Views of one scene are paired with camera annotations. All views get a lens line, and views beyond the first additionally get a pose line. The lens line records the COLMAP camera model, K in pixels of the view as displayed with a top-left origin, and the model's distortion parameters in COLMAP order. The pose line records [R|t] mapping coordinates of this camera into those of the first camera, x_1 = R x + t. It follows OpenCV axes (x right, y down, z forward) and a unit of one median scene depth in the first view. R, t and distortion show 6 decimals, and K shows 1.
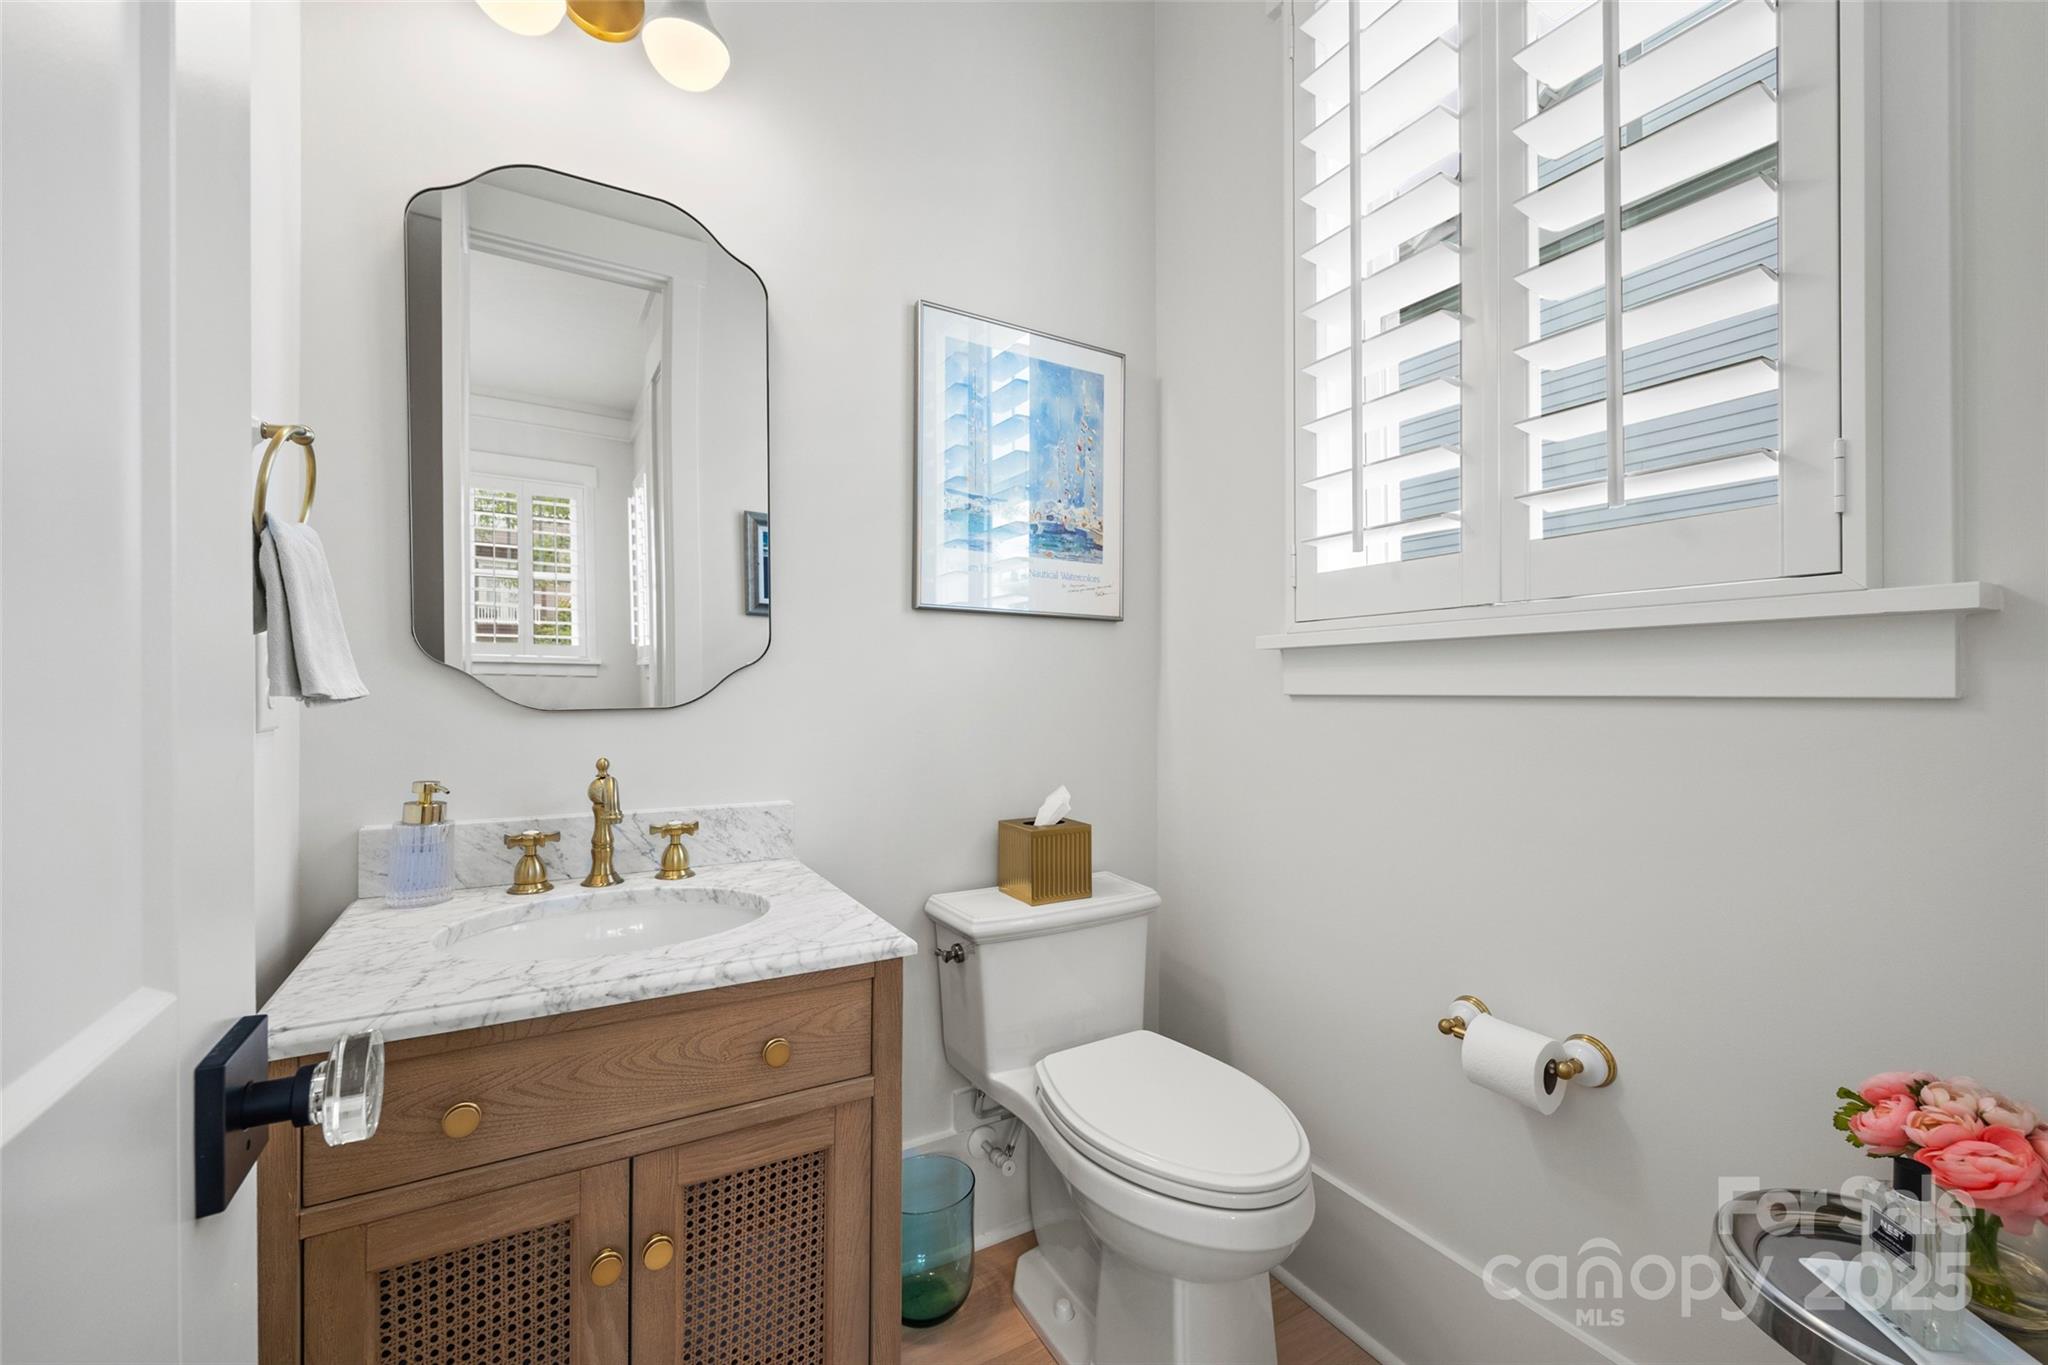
lens RADIAL K [[825.3, 0, 1024.9], [0, 825.3, 686.1], [0, 0, 1]] dist [-0.000426, -0.000772]
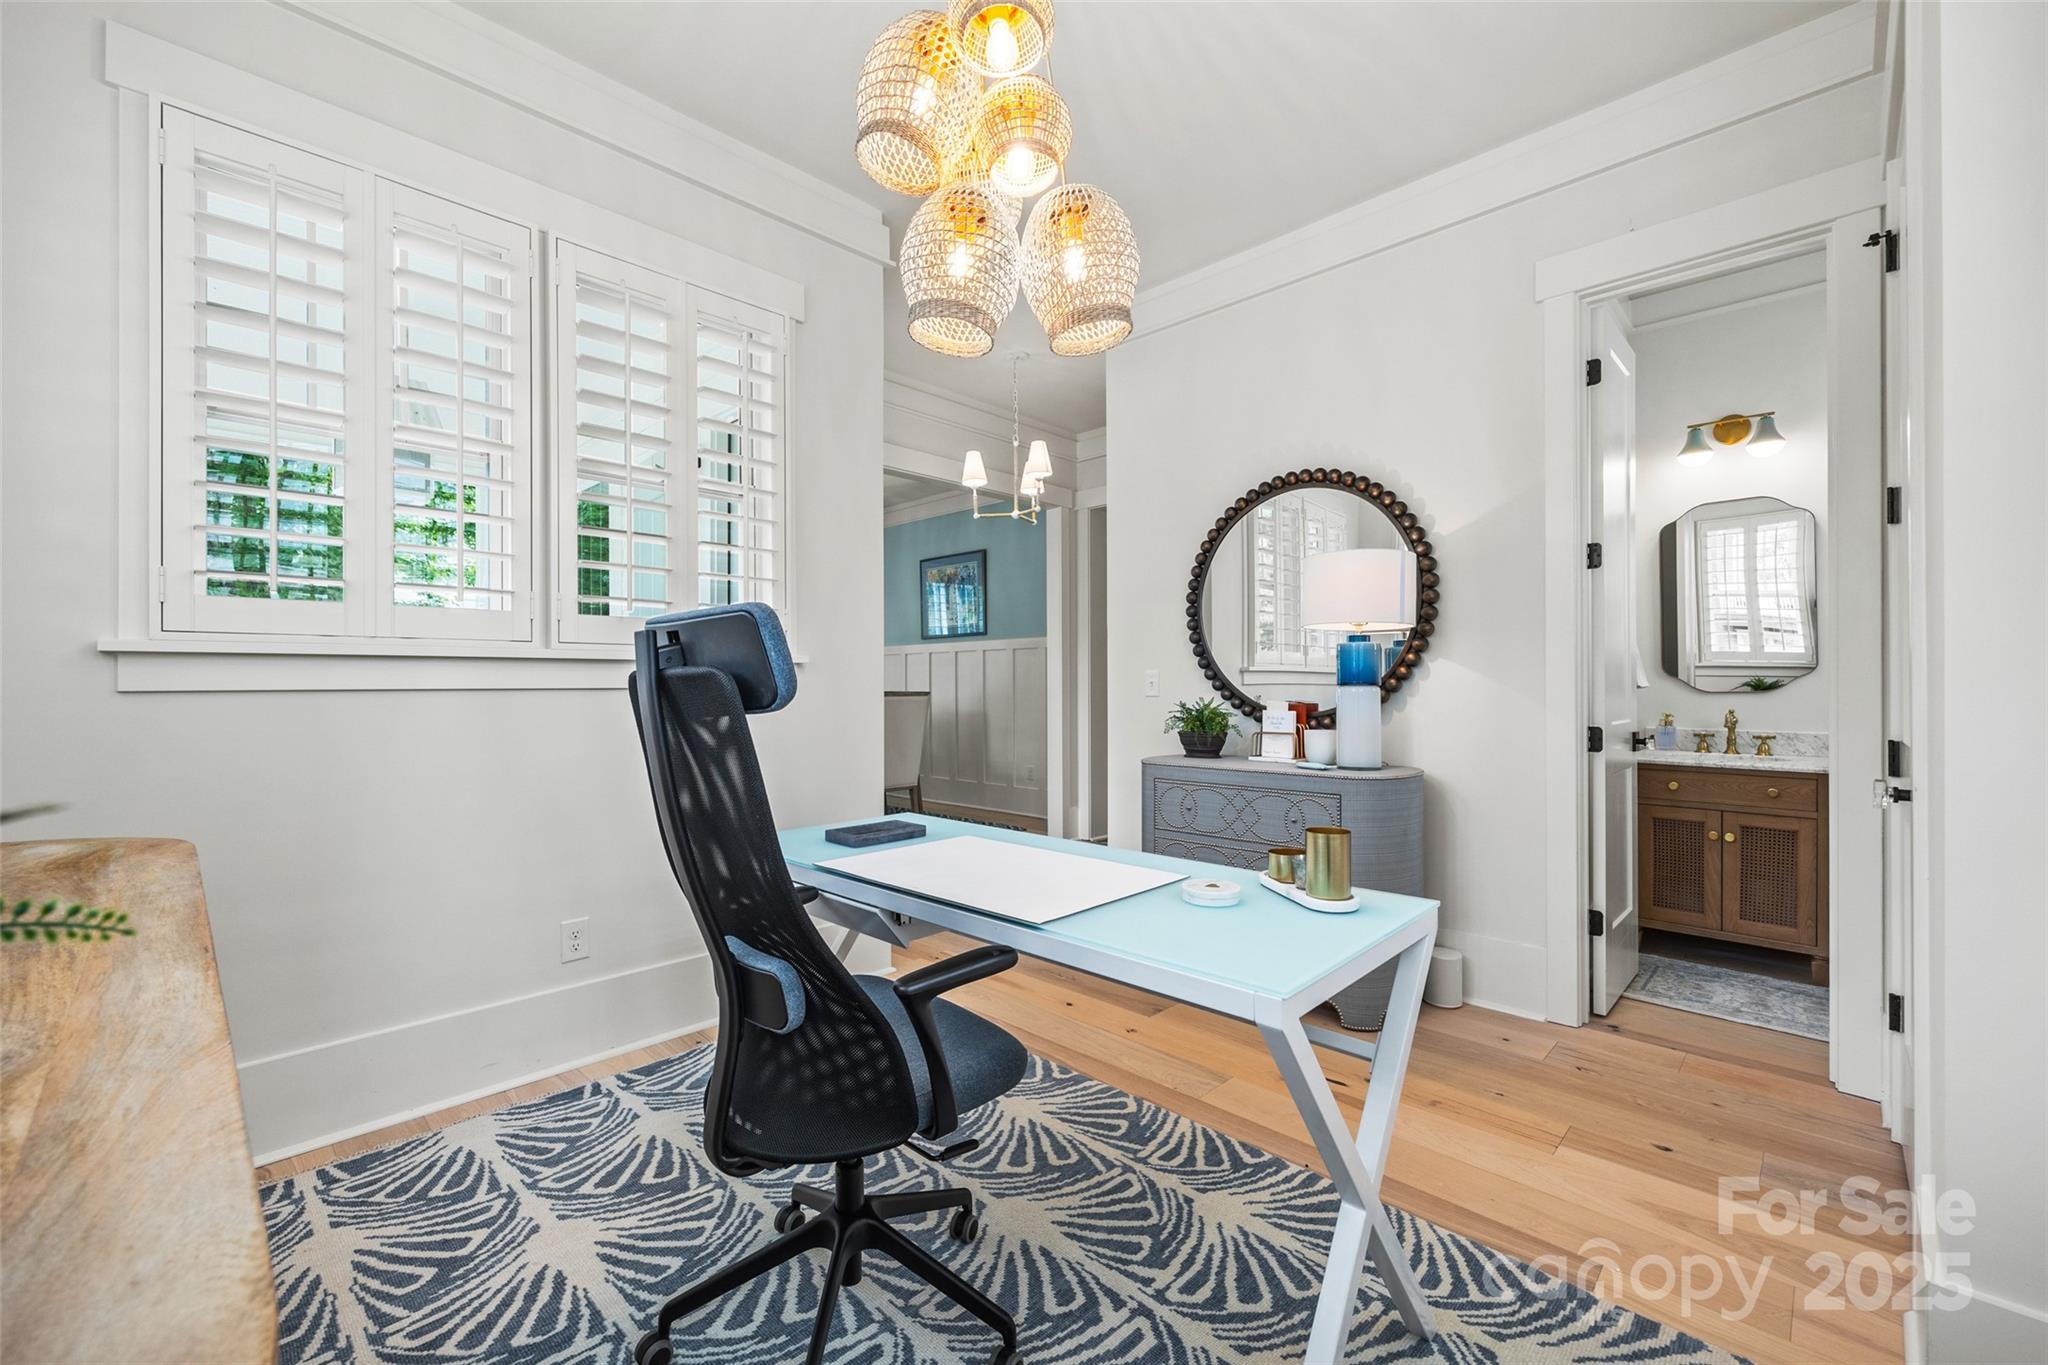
lens RADIAL K [[825.3, 0, 1024.9], [0, 825.3, 685.5], [0, 0, 1]] dist [-0.000426, -0.000772]
pose [[0.270638, -0.000848, -0.962681, 1.926968], [0.000624, 1.000000, -0.000706, 0.012852], [0.962681, -0.000410, 0.270639, -2.591978]]
